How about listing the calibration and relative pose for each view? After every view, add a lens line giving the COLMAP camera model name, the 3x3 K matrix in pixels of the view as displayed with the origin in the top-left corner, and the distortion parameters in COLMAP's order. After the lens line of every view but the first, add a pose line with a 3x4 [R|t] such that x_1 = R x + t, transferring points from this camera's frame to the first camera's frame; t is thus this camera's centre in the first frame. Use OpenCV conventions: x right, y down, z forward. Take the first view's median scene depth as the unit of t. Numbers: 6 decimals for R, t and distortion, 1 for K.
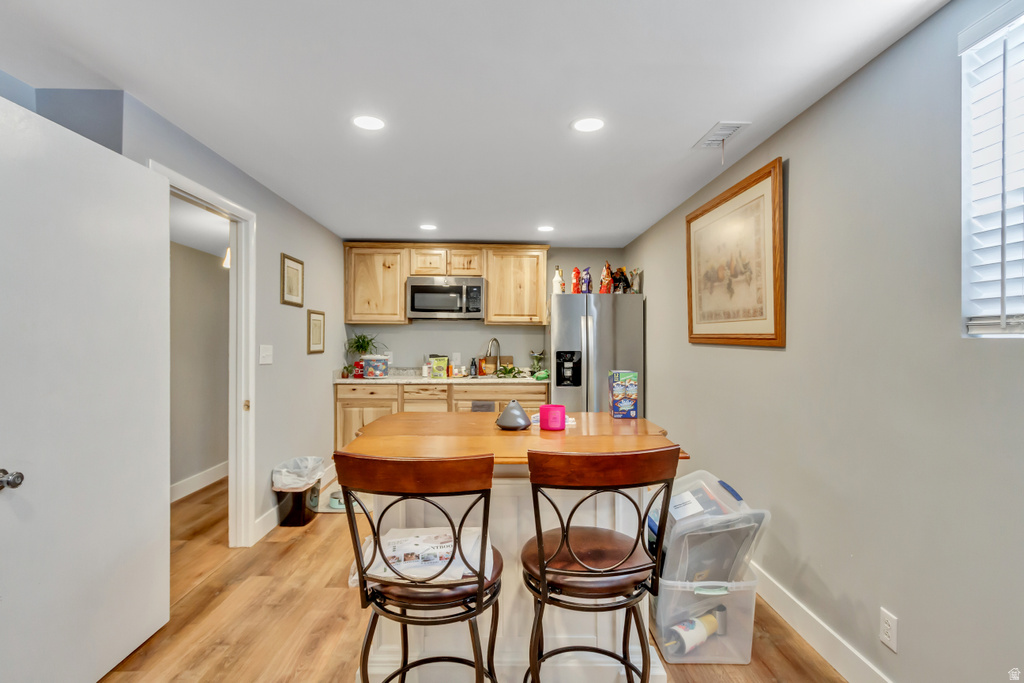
lens RADIAL K [[491.1, 0, 515.1], [0, 491.1, 341.9], [0, 0, 1]] dist [0.005687, 0.000771]
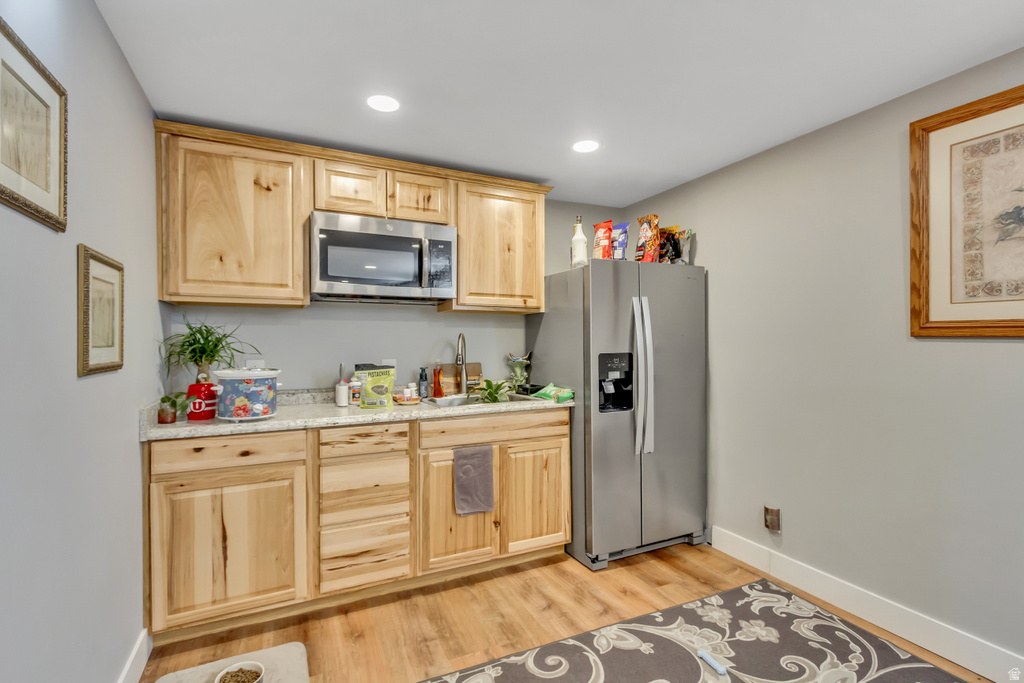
lens RADIAL K [[471.6, 0, 509.4], [0, 471.6, 342.9], [0, 0, 1]] dist [0.009893, -0.002573]
pose [[0.914648, -0.009346, 0.404142, -0.287386], [0.008646, 0.999956, 0.003556, 0.002849], [-0.404158, 0.000241, 0.914689, 0.589982]]
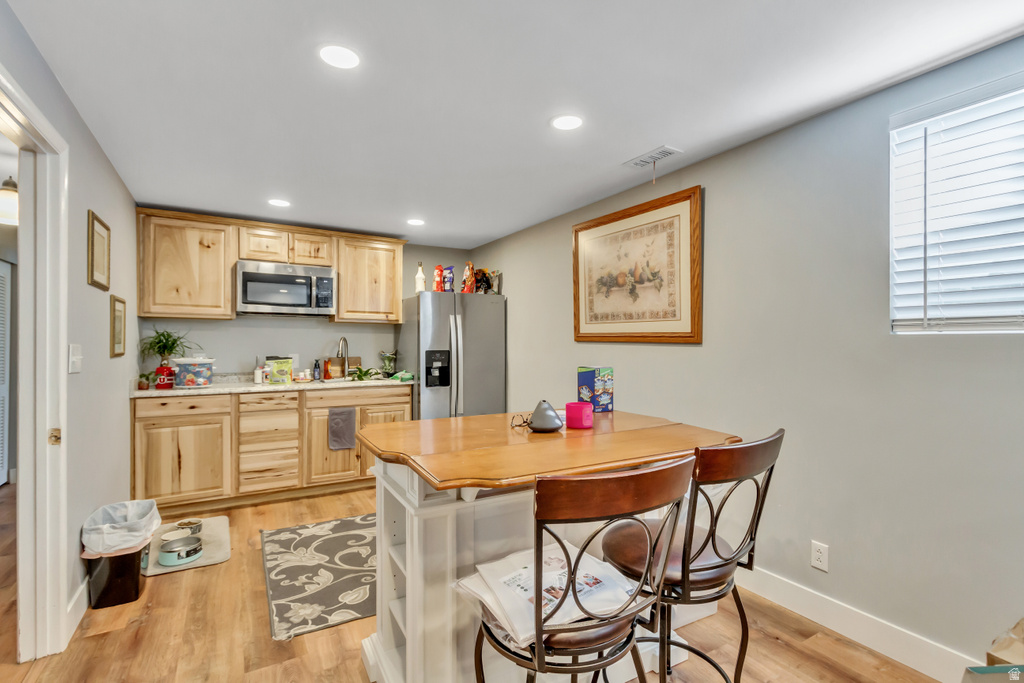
lens RADIAL K [[471.6, 0, 508.3], [0, 471.6, 344.2], [0, 0, 1]] dist [0.009893, -0.002573]
pose [[0.877472, -0.003225, 0.479616, -0.250104], [0.002380, 0.999994, 0.002368, 0.005196], [-0.479621, -0.000937, 0.877475, 0.125310]]
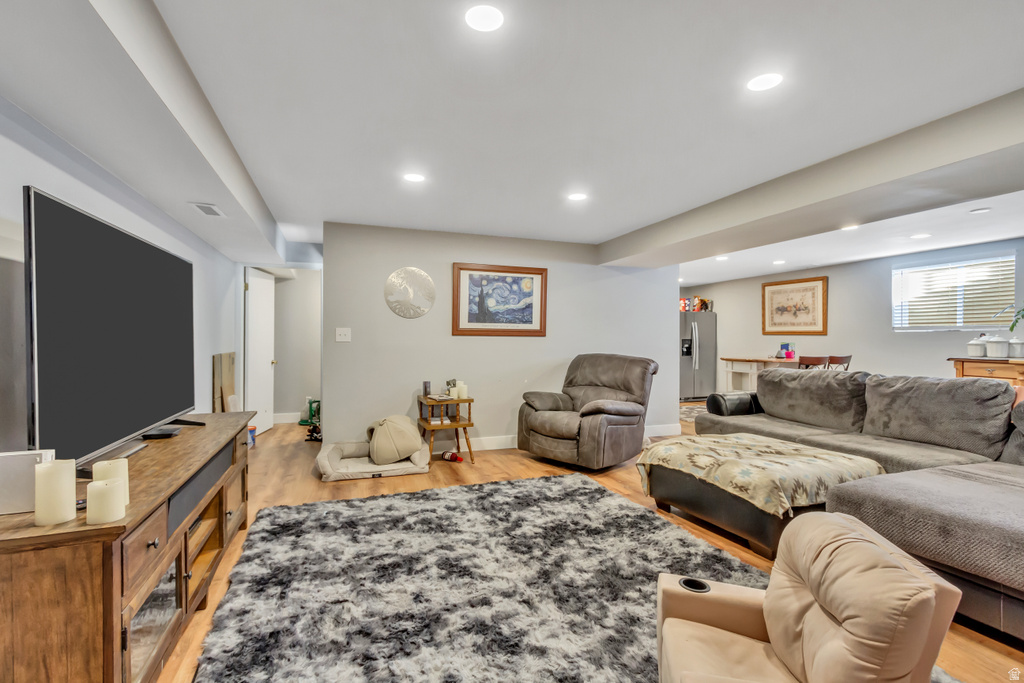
lens RADIAL K [[471.6, 0, 511.9], [0, 471.6, 341.3], [0, 0, 1]] dist [0.009893, -0.002573]
pose [[0.946969, -0.000250, 0.321326, -1.407554], [-0.000550, 0.999997, 0.002398, 0.026671], [-0.321325, -0.002447, 0.946966, -0.742457]]
